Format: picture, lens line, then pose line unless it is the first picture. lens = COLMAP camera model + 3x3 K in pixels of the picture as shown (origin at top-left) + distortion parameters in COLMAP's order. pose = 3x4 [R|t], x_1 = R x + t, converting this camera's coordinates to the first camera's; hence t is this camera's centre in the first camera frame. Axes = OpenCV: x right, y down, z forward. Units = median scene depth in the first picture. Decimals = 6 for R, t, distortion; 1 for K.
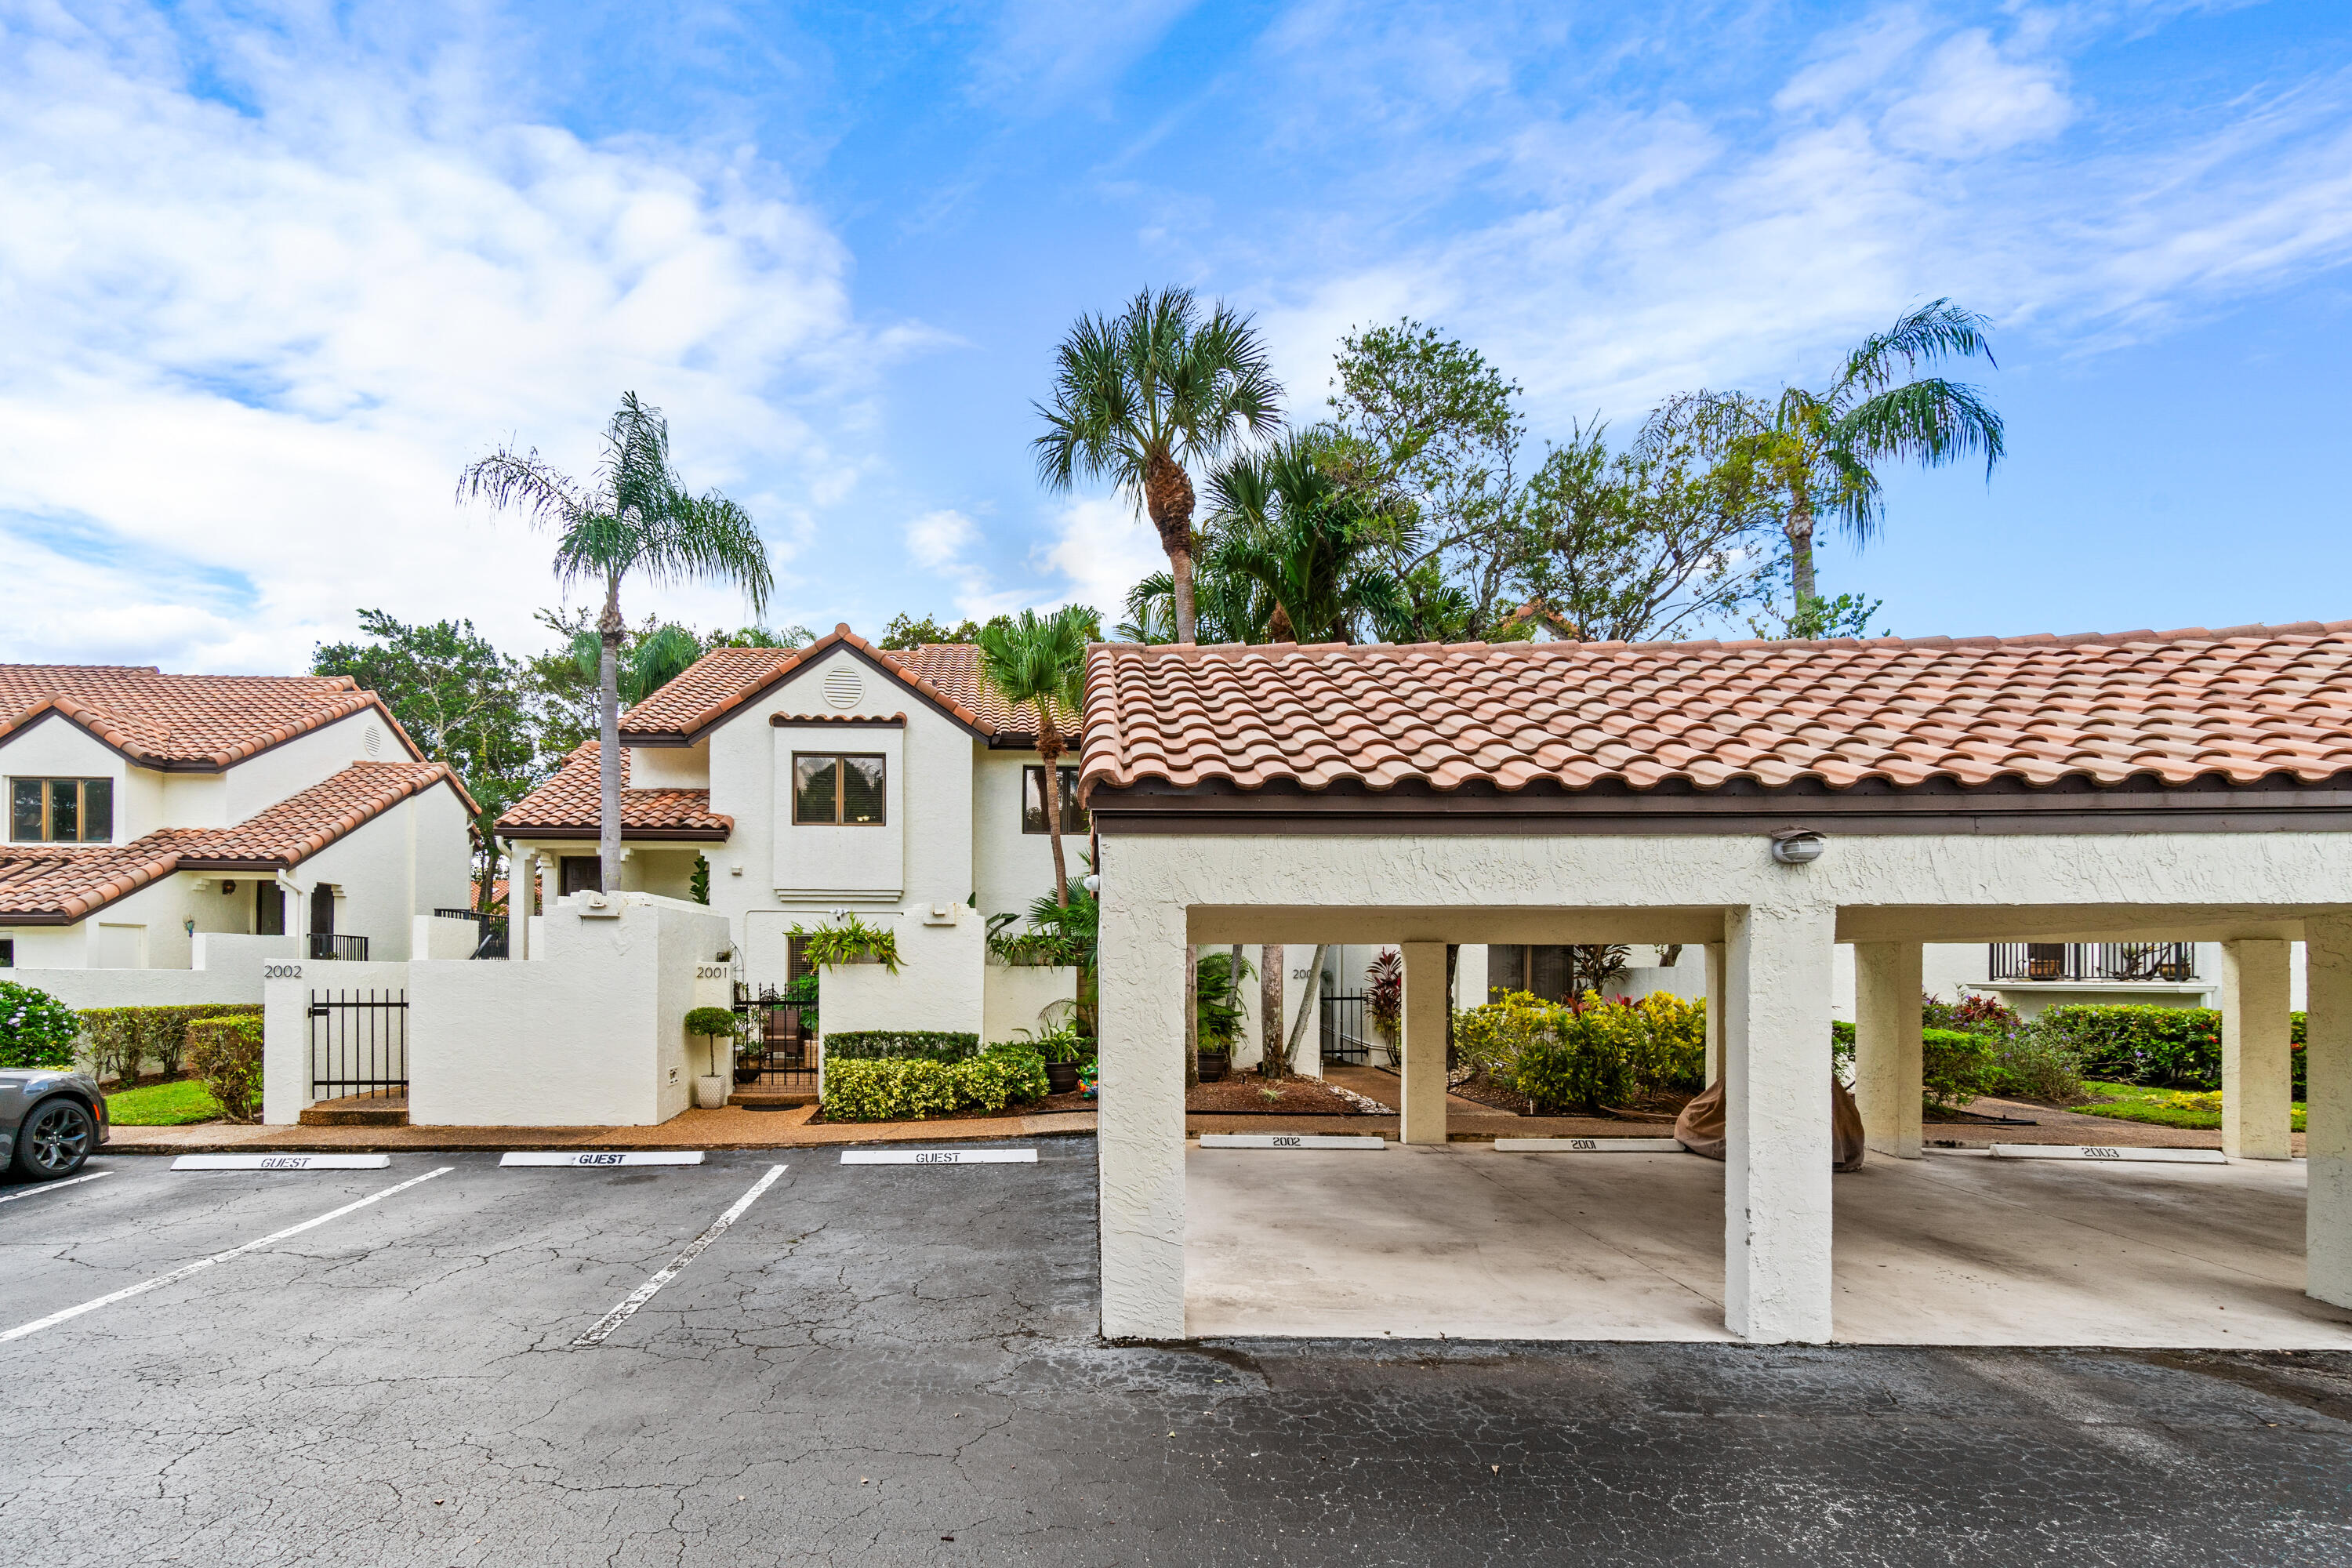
lens RADIAL K [[1018.2, 0, 1177.3], [0, 1018.2, 802.6], [0, 0, 1]] dist [-0.003974, 0.000746]
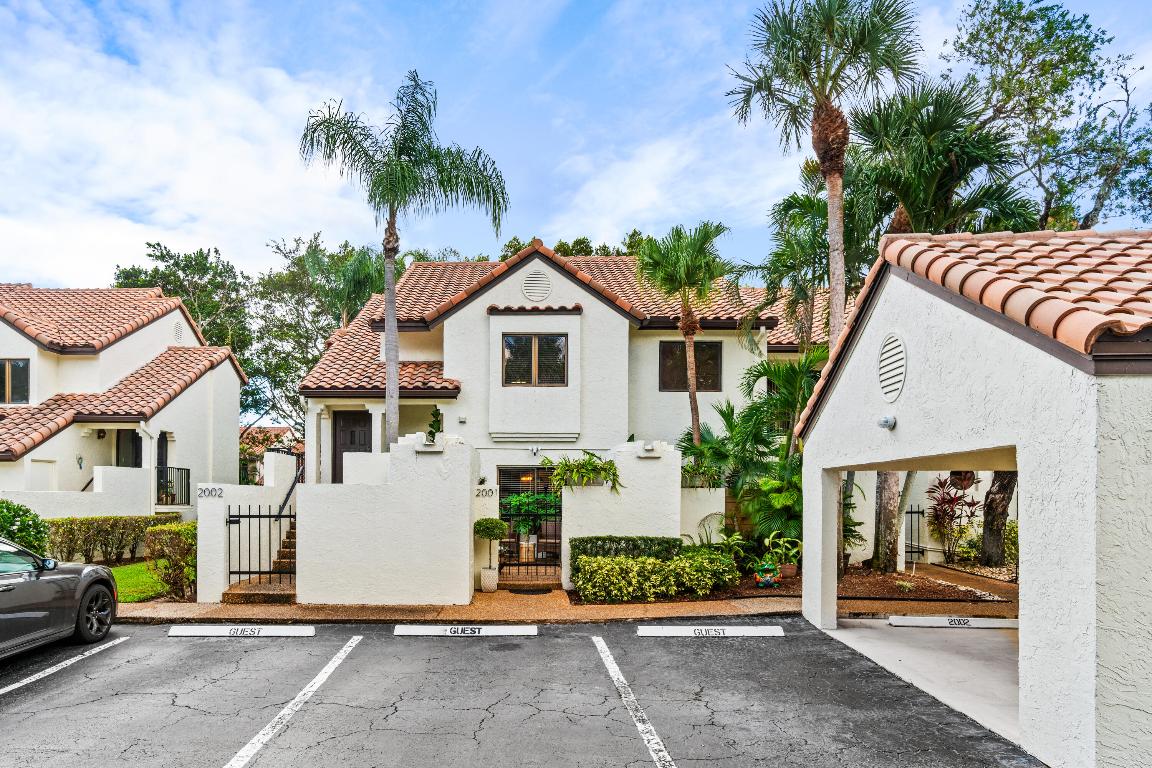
lens RADIAL K [[714.9, 0, 575.4], [0, 714.9, 376.9], [0, 0, 1]] dist [0.002626, -0.000708]
pose [[0.997872, -0.011249, -0.064230, -0.257295], [0.011419, 0.999932, 0.002283, 0.009829], [0.064200, -0.003012, 0.997933, 0.046290]]
